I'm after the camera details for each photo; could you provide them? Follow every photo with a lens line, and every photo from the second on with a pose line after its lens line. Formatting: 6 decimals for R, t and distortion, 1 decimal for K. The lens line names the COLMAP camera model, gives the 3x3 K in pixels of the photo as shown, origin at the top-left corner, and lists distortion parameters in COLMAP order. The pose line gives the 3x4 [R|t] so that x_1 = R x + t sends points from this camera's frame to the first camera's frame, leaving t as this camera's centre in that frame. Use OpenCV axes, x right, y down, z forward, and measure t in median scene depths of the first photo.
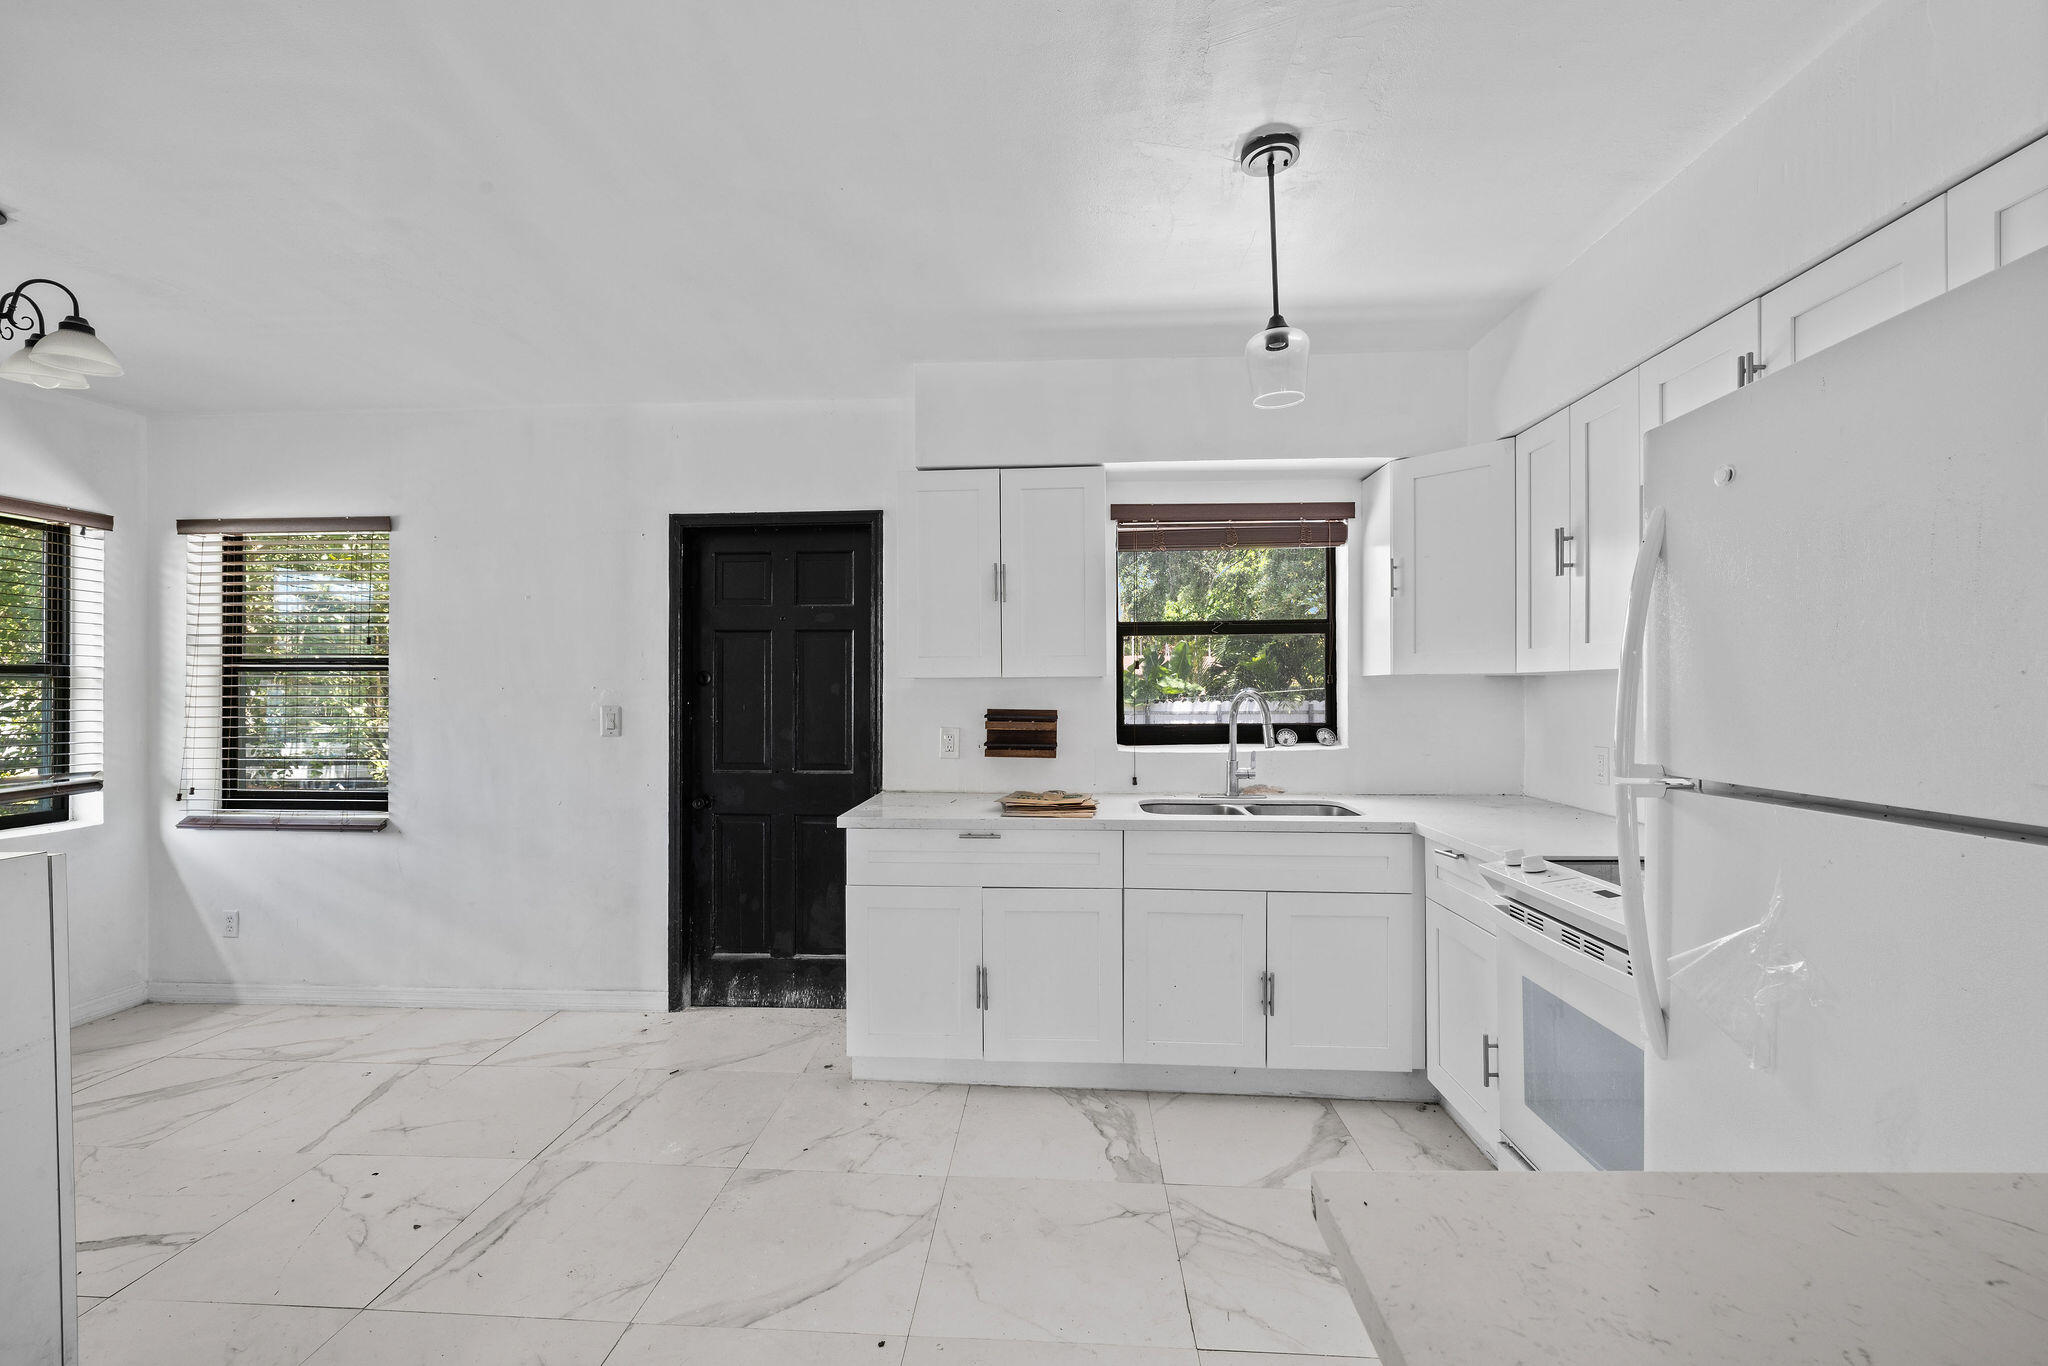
lens RADIAL K [[871.6, 0, 1015.0], [0, 871.6, 683.1], [0, 0, 1]] dist [-0.000422, 0.000152]
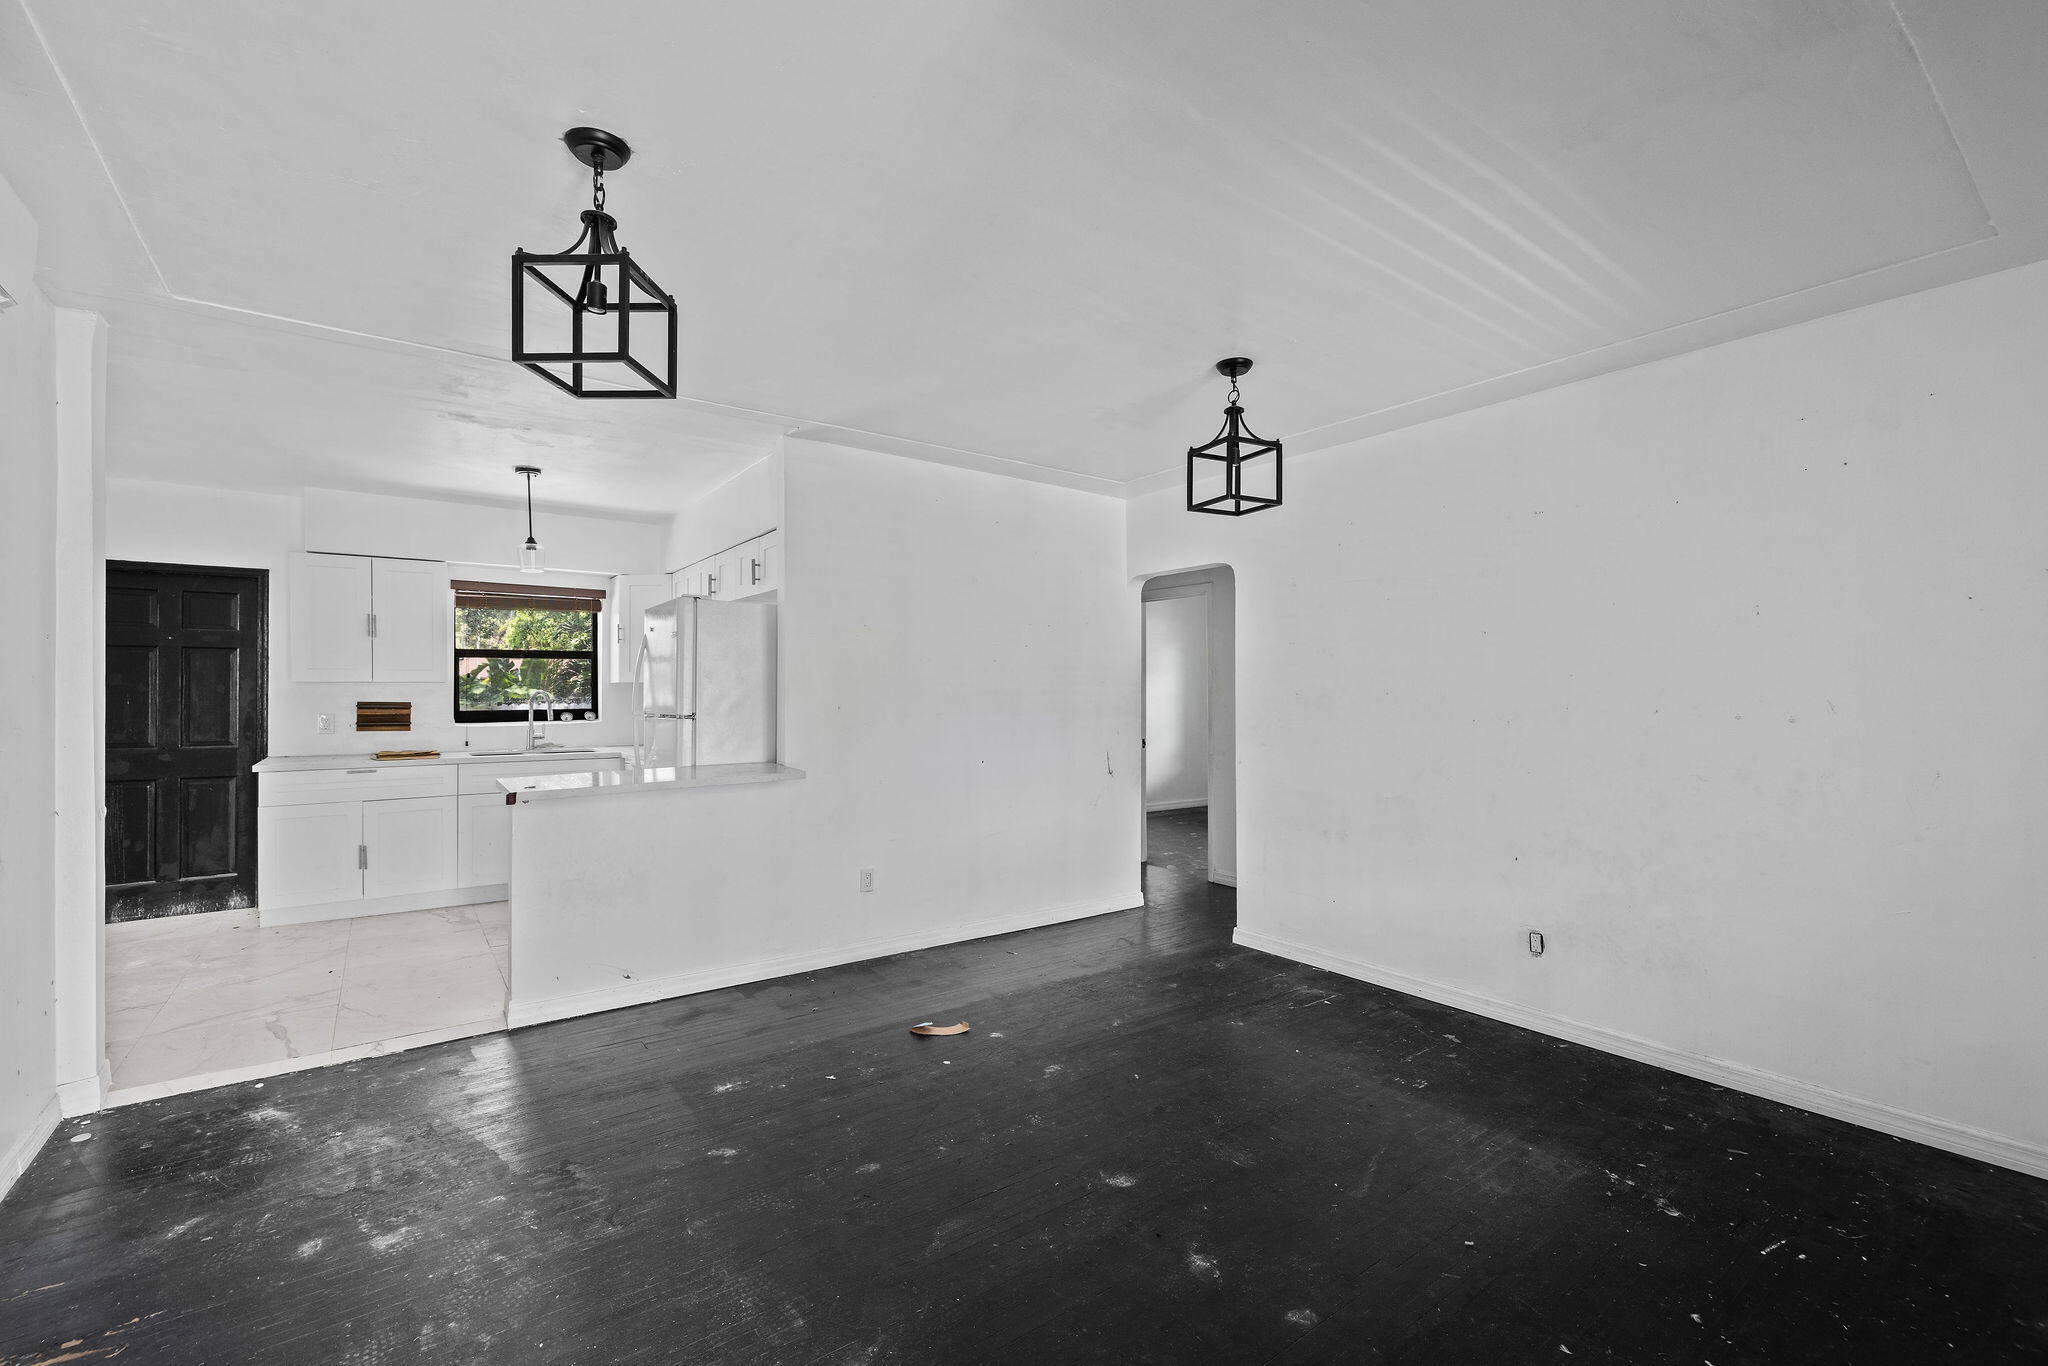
lens RADIAL K [[858.1, 0, 1022.9], [0, 858.1, 694.1], [0, 0, 1]] dist [-0.002566, -0.000188]
pose [[0.765086, 0.002613, 0.643922, -0.110476], [-0.004691, 0.999988, 0.001516, 0.007835], [-0.643911, -0.004181, 0.765089, -0.983547]]
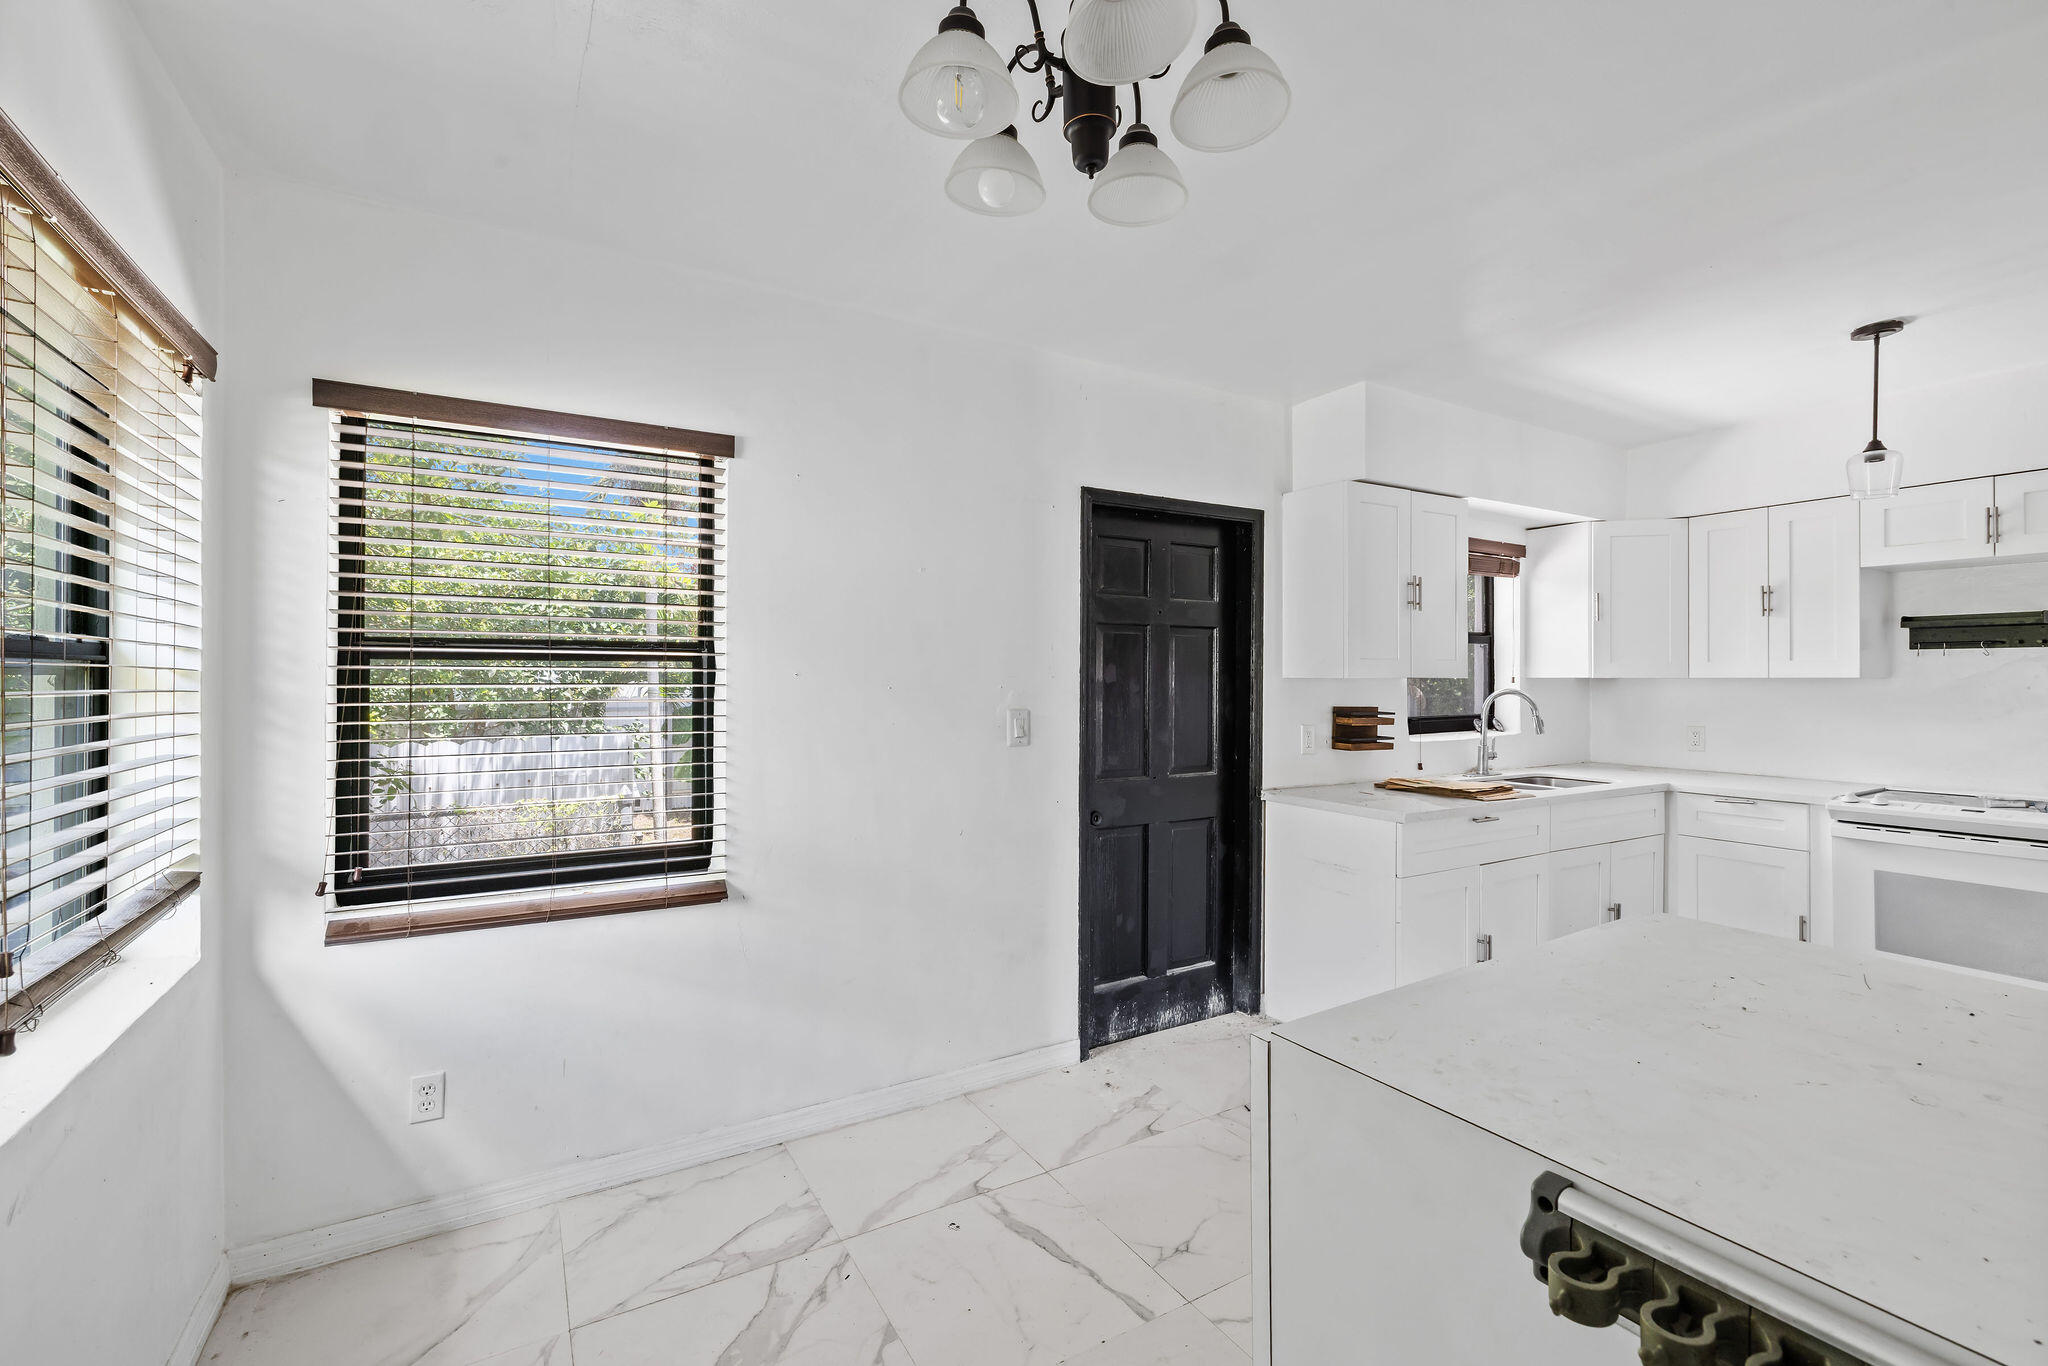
lens RADIAL K [[877.1, 0, 1019.5], [0, 877.1, 678.8], [0, 0, 1]] dist [-0.001741, -0.000100]
pose [[0.828930, 0.004046, 0.559338, -0.977289], [-0.006047, 0.999980, 0.001728, -0.004520], [-0.559320, -0.004814, 0.828938, 0.328313]]
